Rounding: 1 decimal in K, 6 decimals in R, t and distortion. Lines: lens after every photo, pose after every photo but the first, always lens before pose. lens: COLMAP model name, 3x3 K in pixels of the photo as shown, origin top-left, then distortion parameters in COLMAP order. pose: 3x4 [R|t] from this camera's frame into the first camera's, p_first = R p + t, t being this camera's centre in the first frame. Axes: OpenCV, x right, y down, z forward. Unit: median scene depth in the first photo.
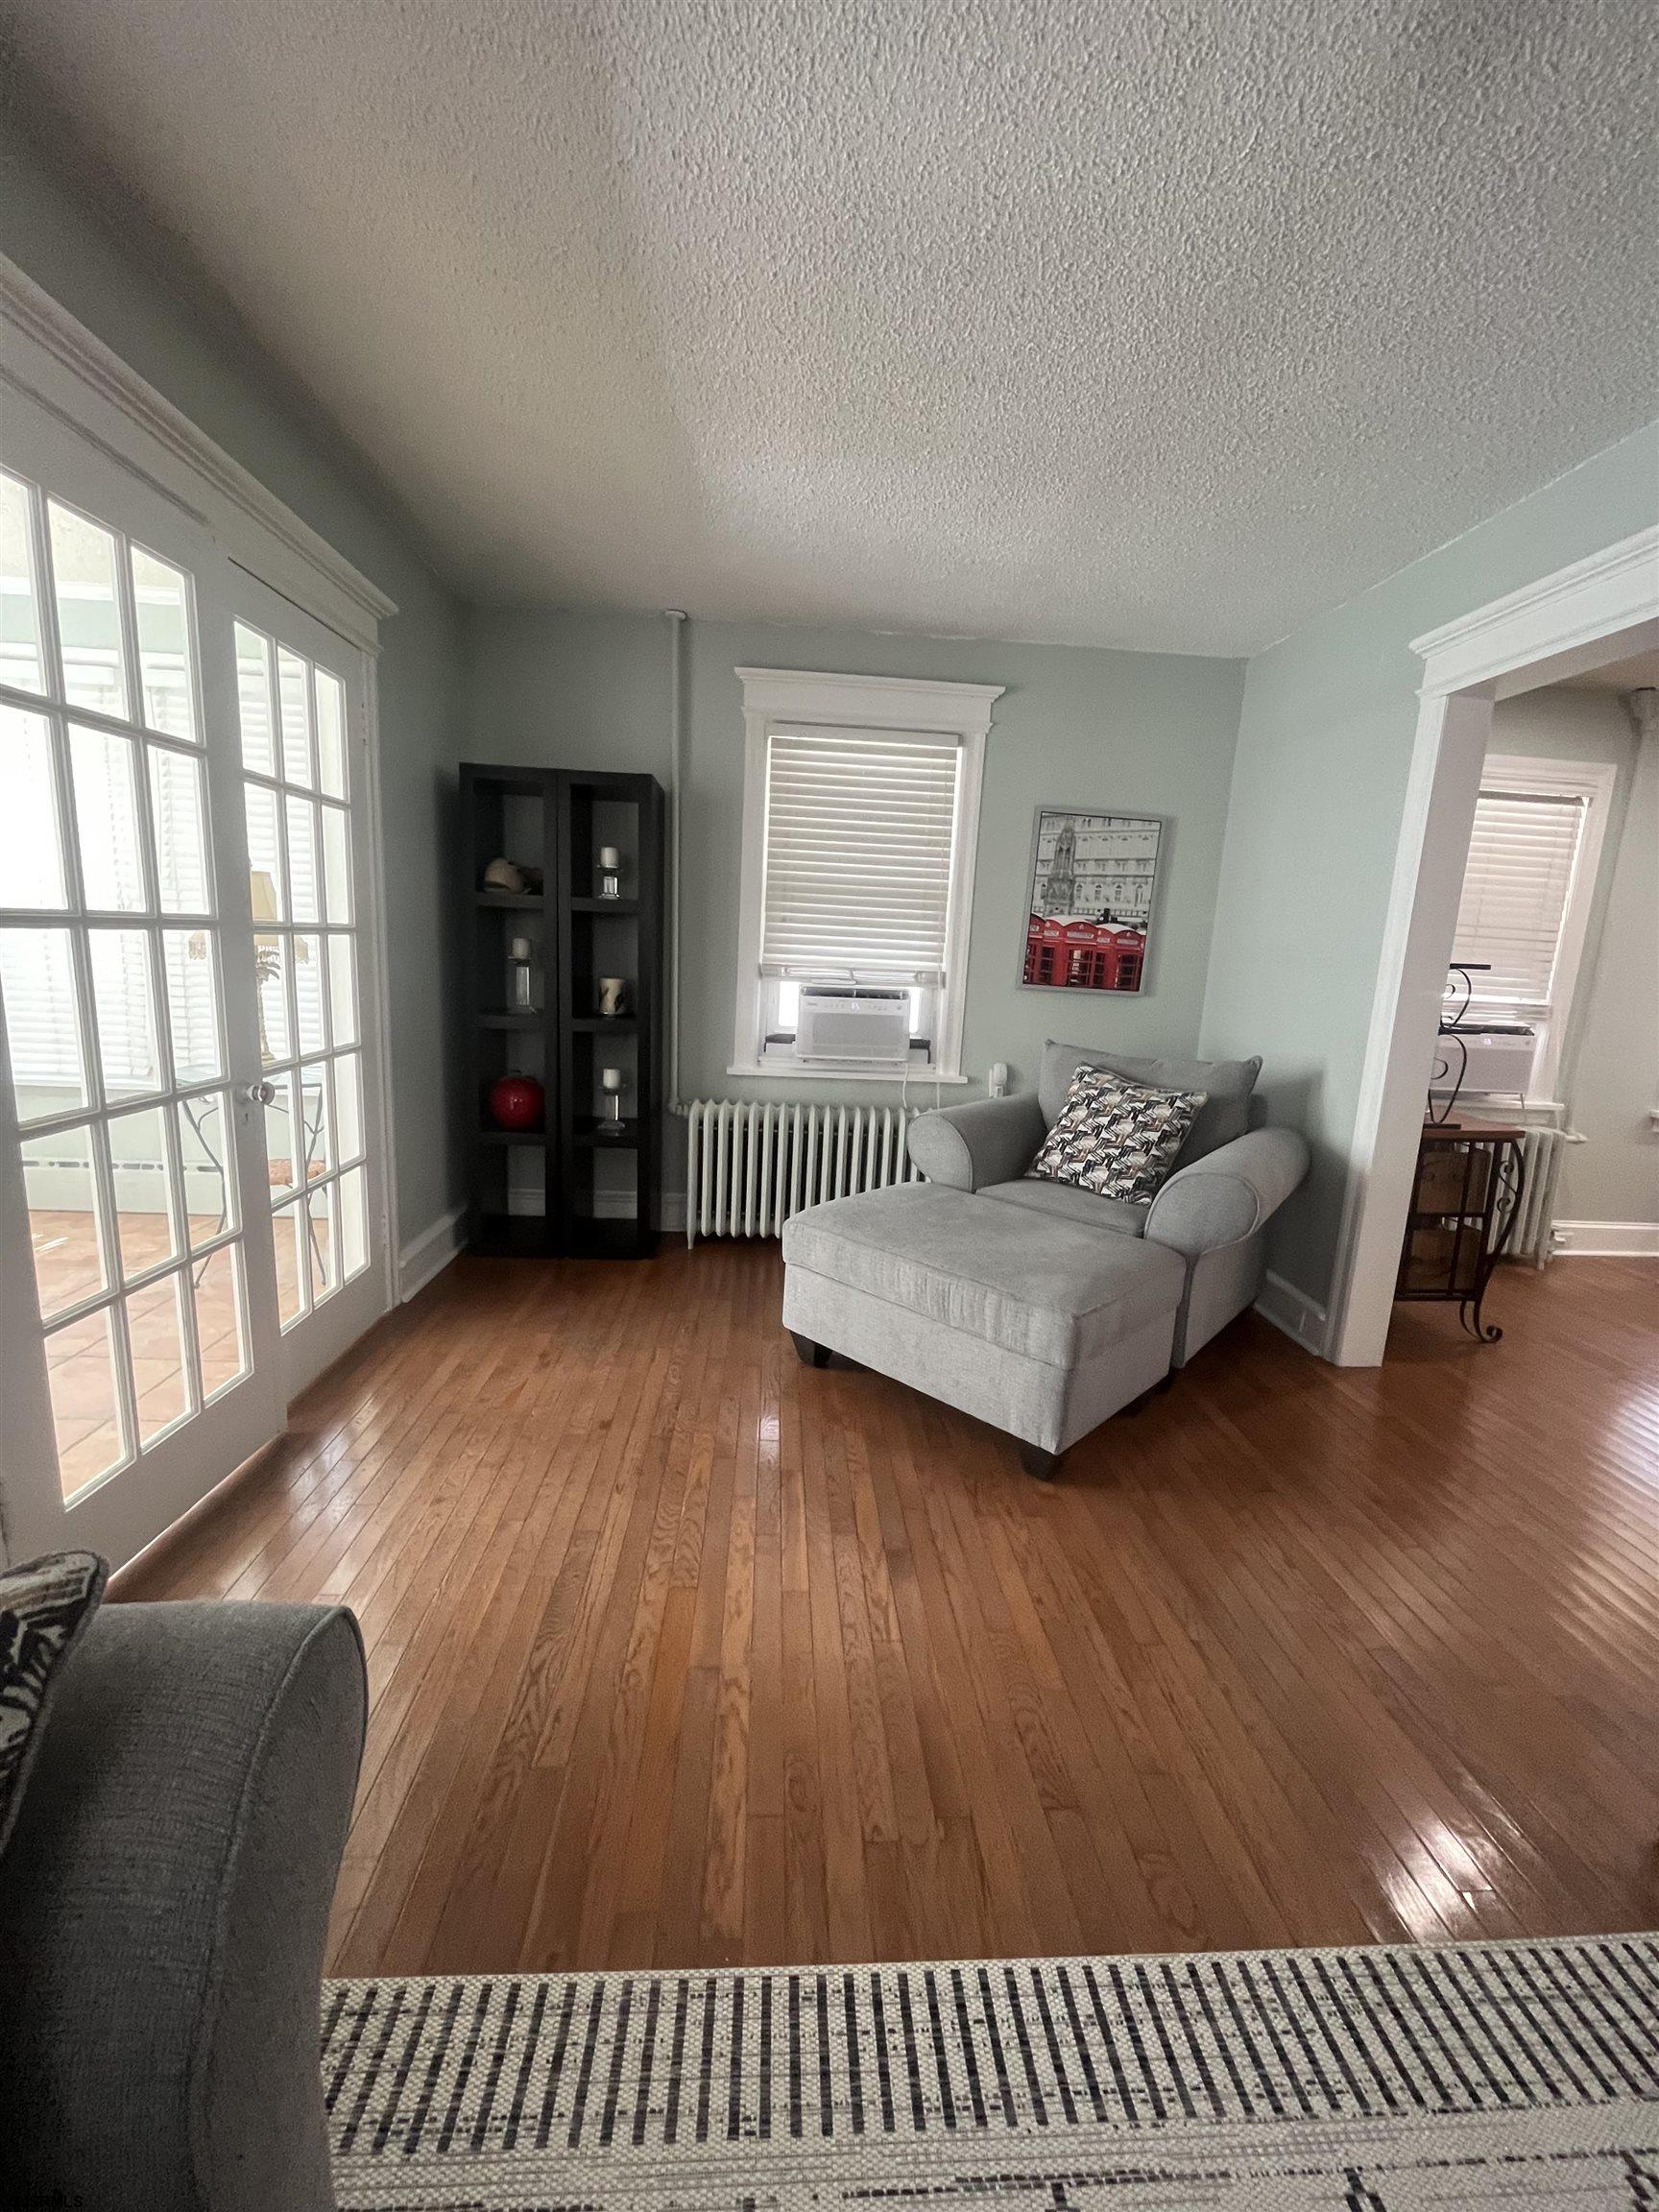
lens RADIAL K [[895.3, 0, 831.4], [0, 895.3, 1101.6], [0, 0, 1]] dist [-0.003214, -0.001655]
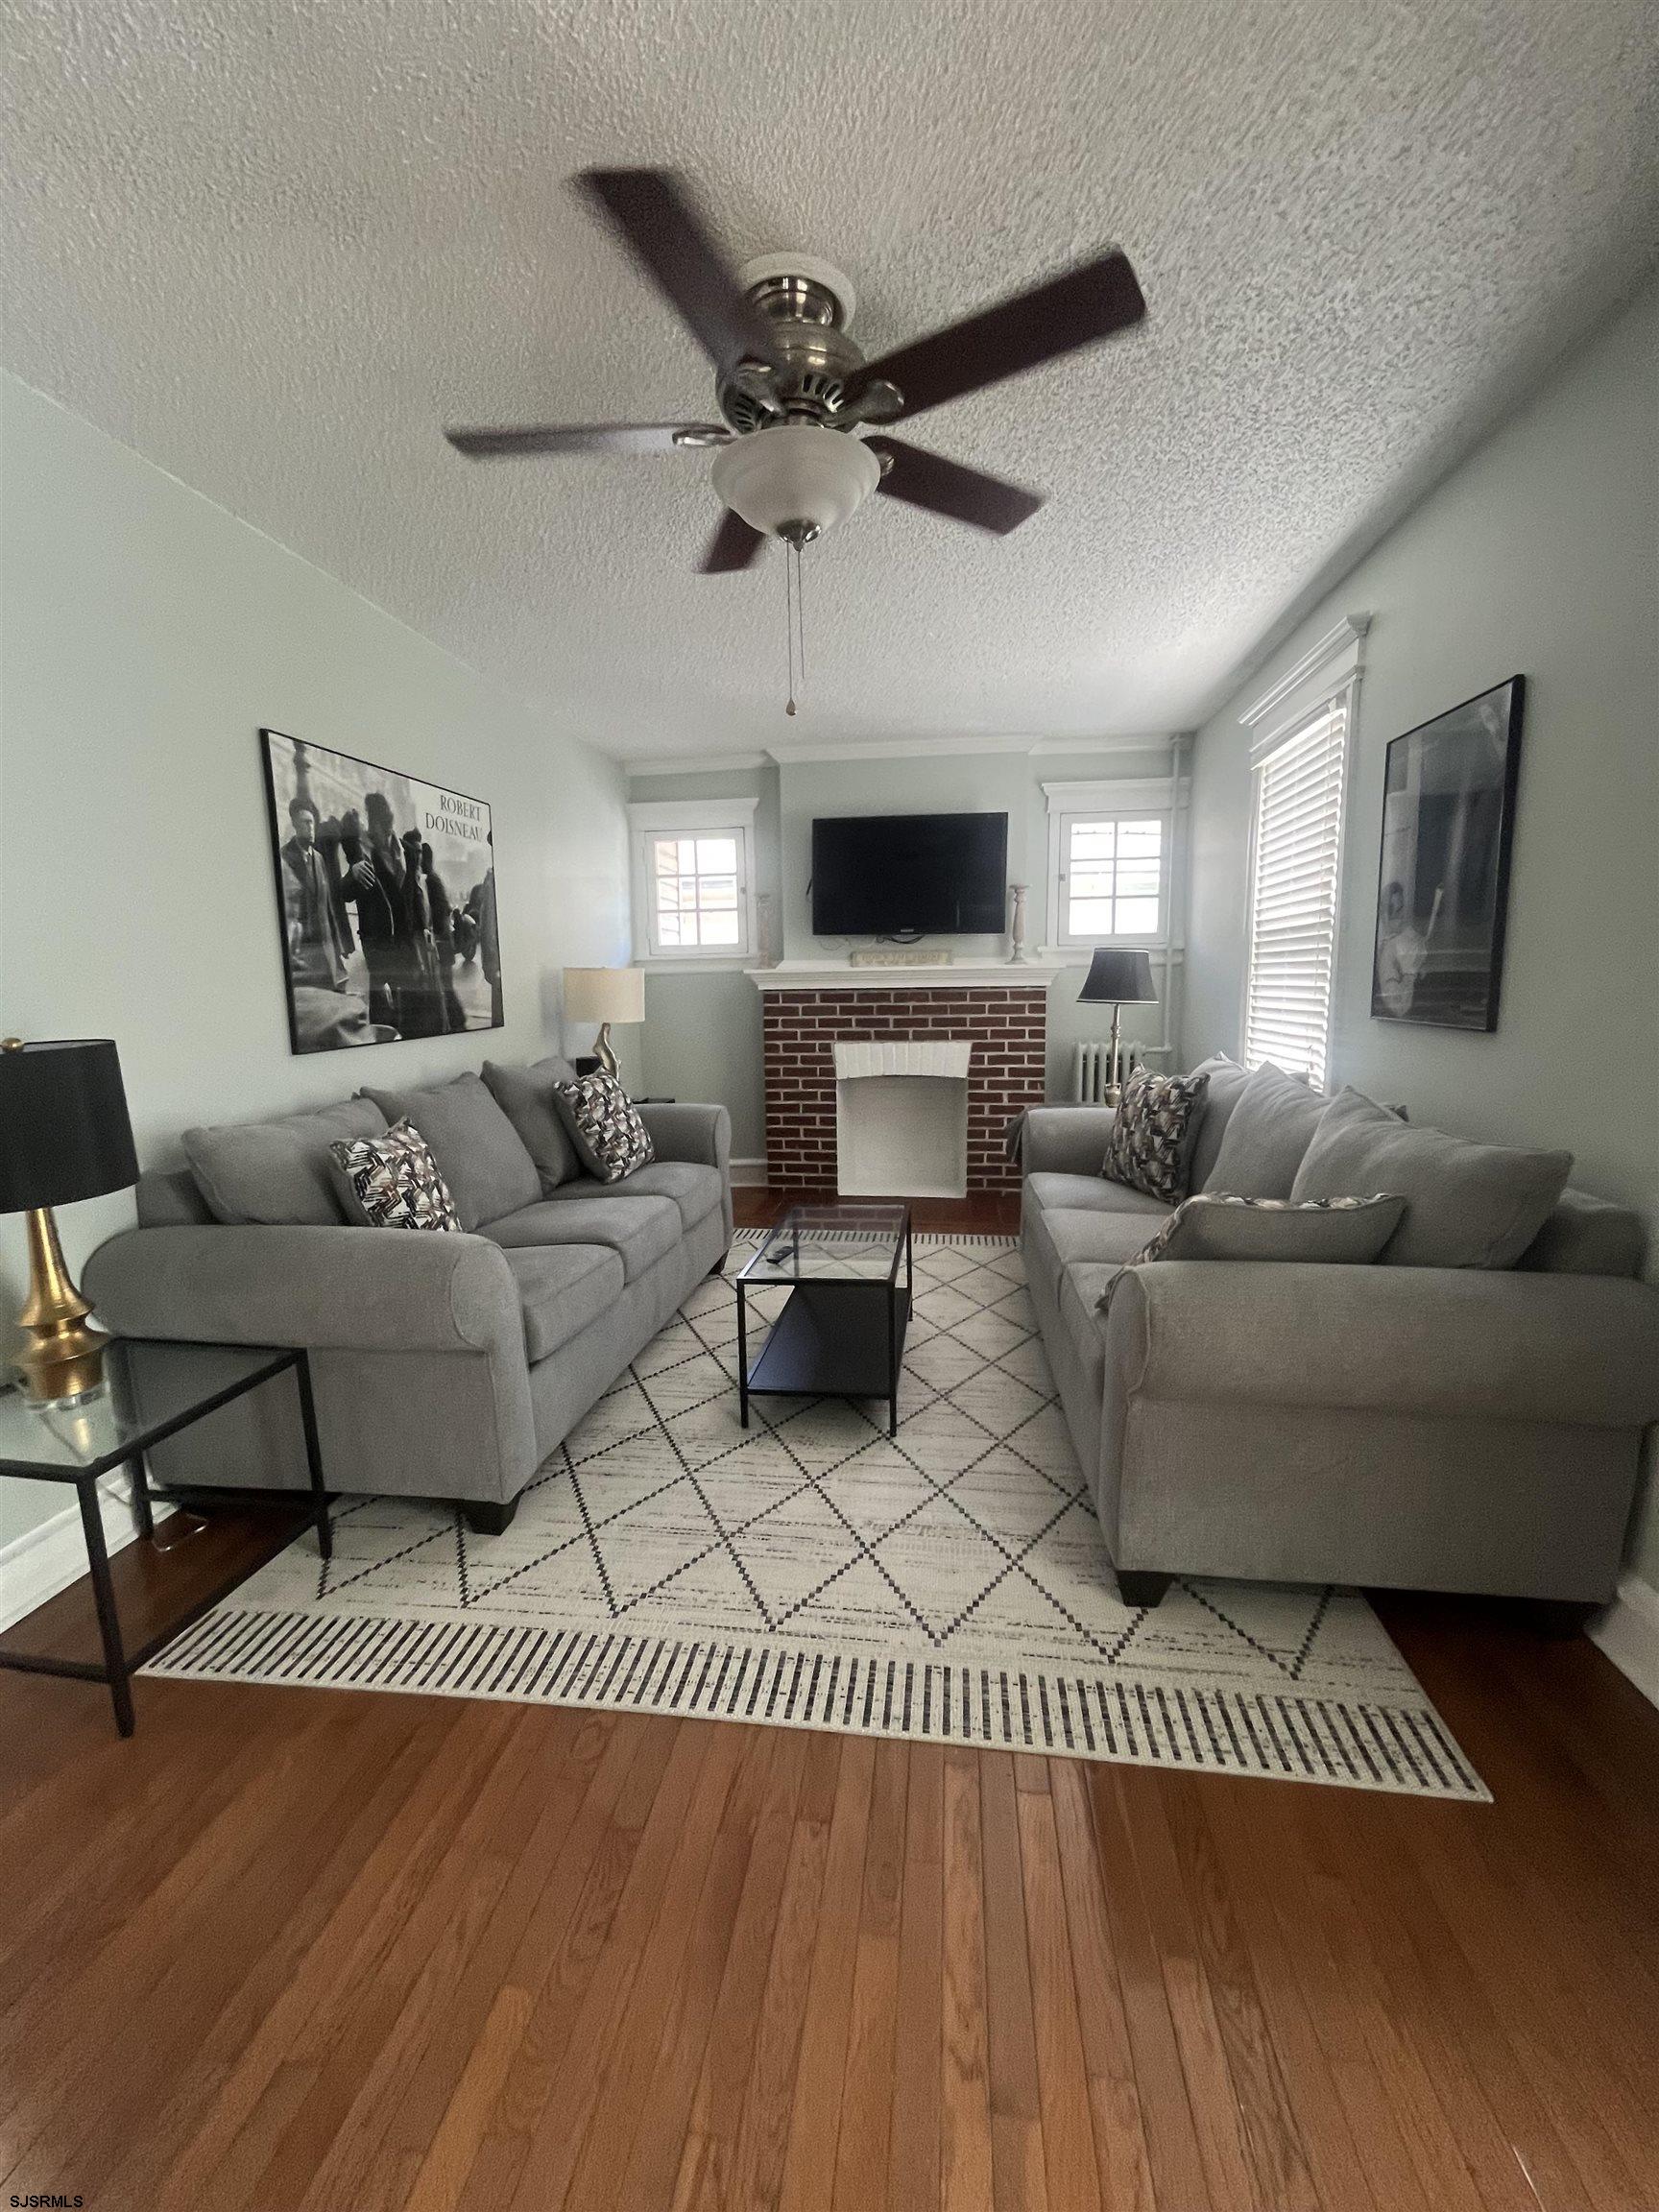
lens RADIAL K [[895.3, 0, 834.1], [0, 895.3, 1110.5], [0, 0, 1]] dist [-0.003214, -0.001655]
pose [[-0.981235, -0.060646, 0.183032, -0.126949], [0.002519, 0.945135, 0.326670, -0.355009], [-0.192801, 0.321001, -0.927246, 1.981526]]
